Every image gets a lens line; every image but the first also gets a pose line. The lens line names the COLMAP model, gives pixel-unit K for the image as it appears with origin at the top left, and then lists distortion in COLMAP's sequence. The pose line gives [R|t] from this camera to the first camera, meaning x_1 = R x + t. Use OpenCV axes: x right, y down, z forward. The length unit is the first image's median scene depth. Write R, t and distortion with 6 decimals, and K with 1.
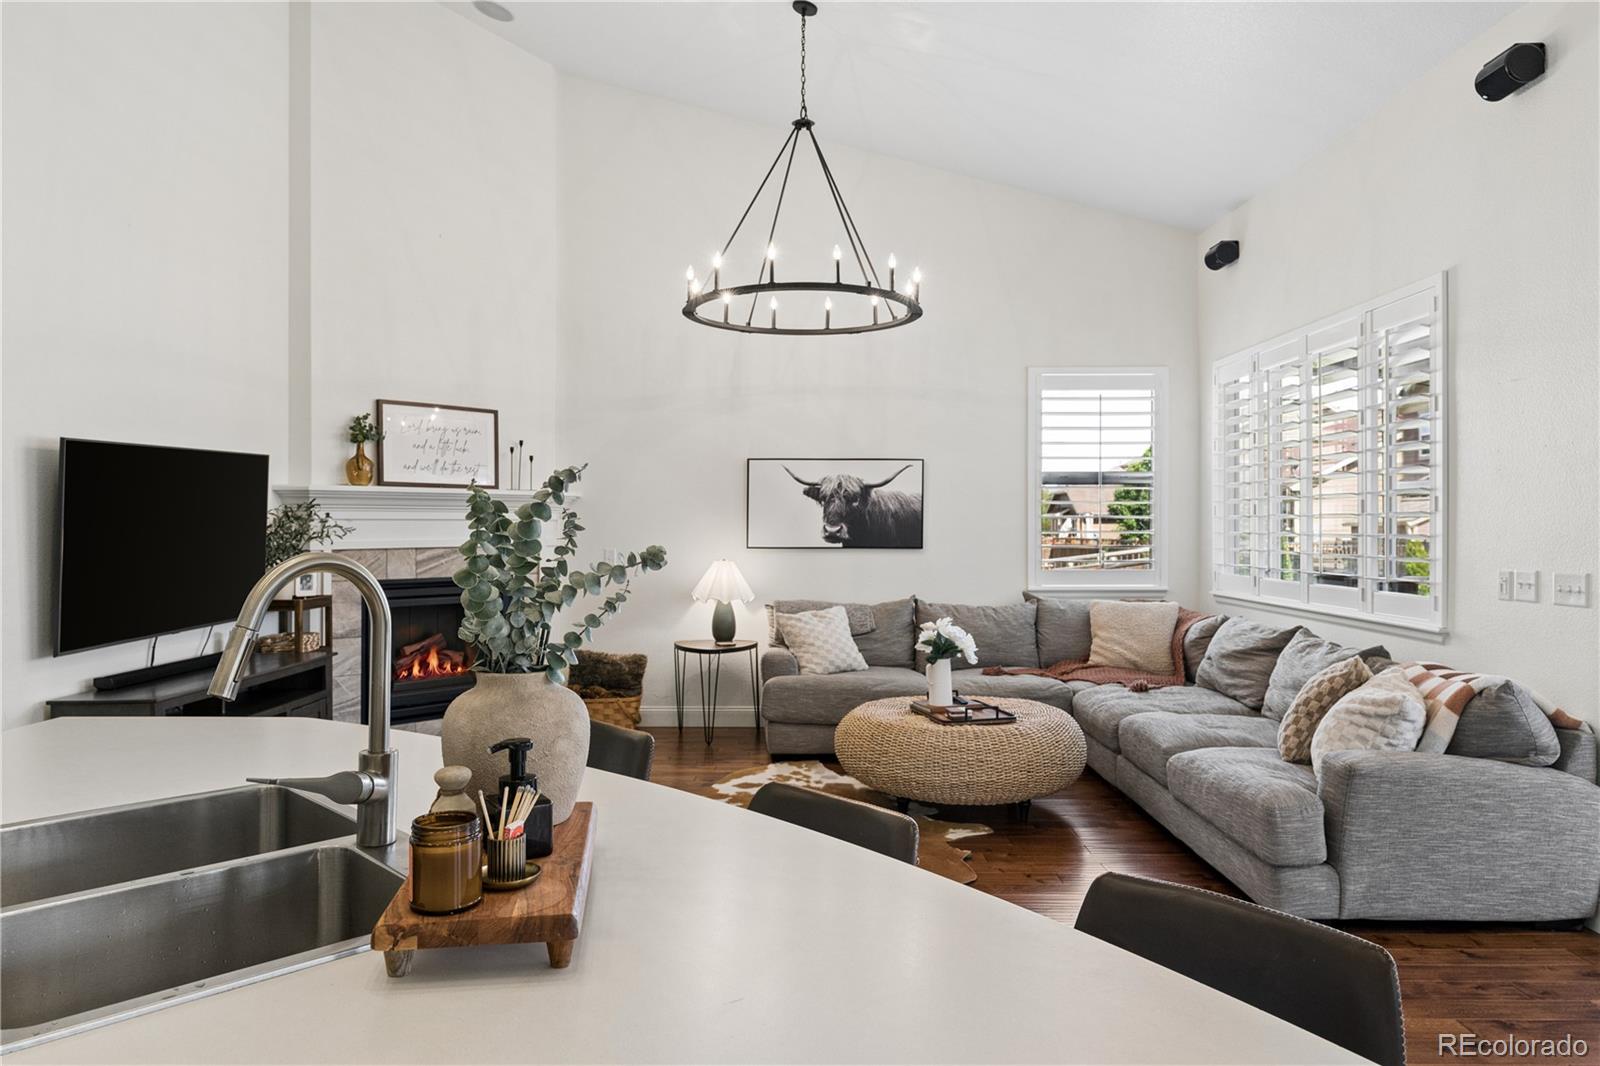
lens RADIAL K [[1054.1, 0, 803.4], [0, 1054.1, 517.6], [0, 0, 1]] dist [-0.002784, 0.000710]
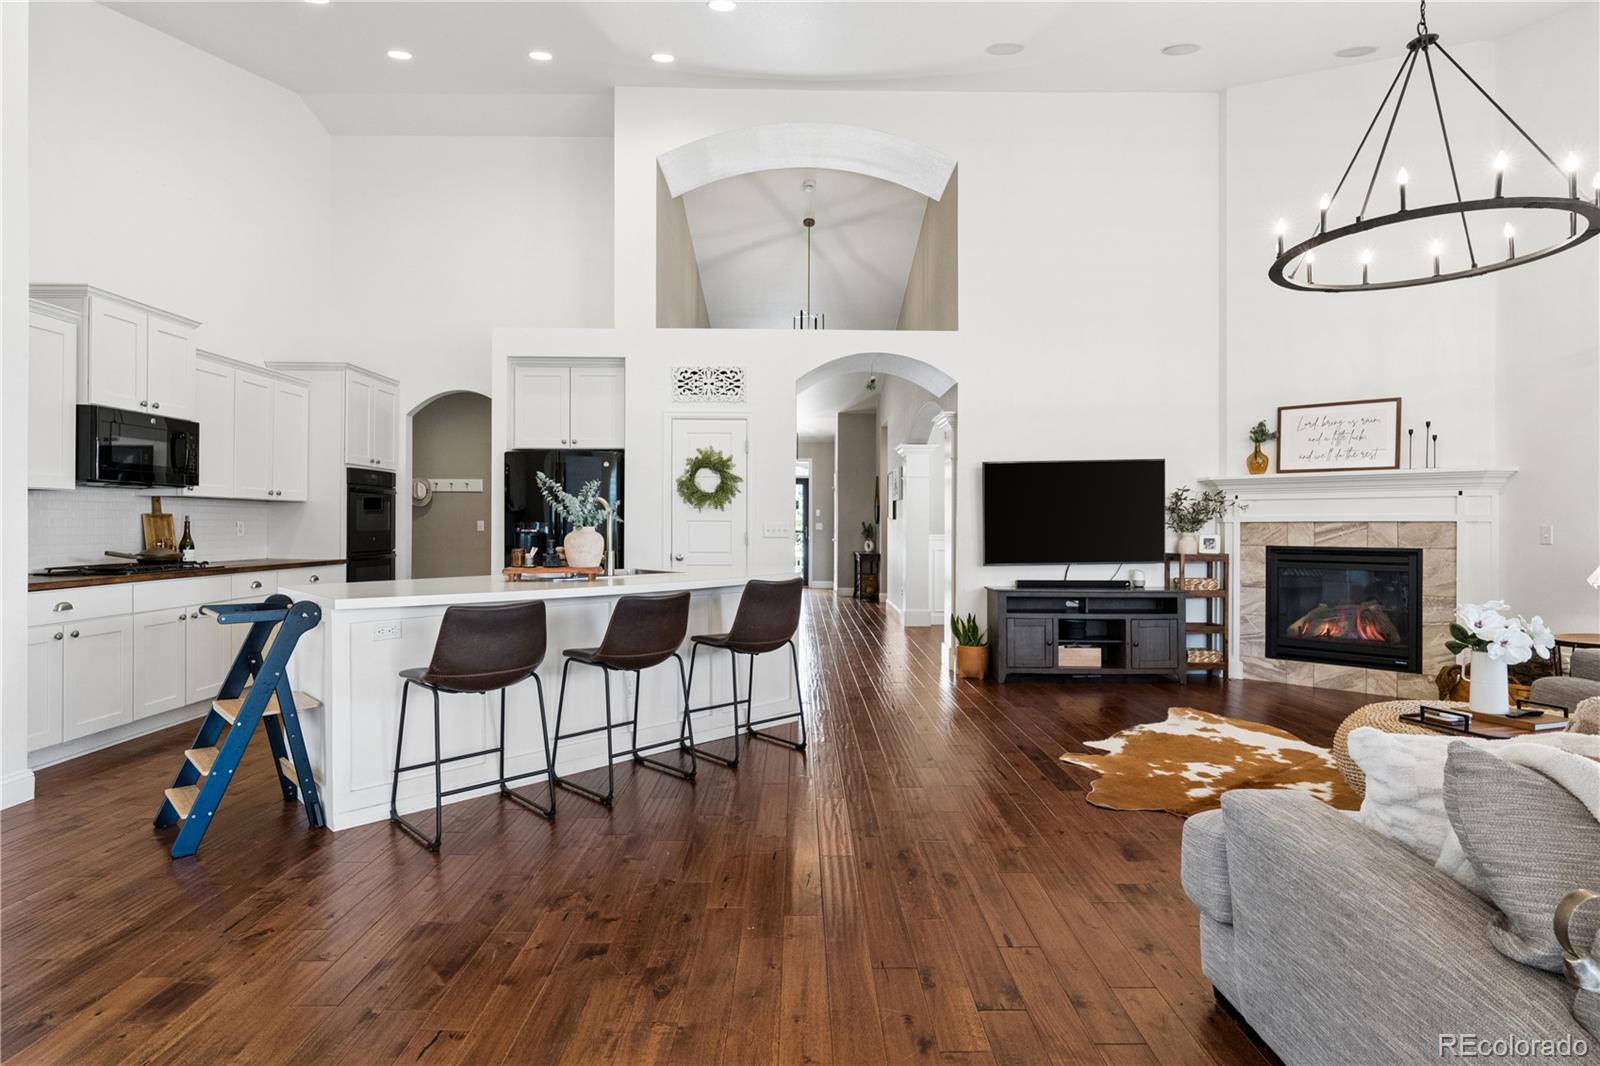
lens RADIAL K [[810.8, 0, 805.2], [0, 810.8, 522.8], [0, 0, 1]] dist [-0.002130, 0.000535]
pose [[0.006880, -0.002829, -0.999972, 0.594921], [0.002365, 0.999993, -0.002812, 0.032057], [0.999974, -0.002346, 0.006887, 0.405977]]
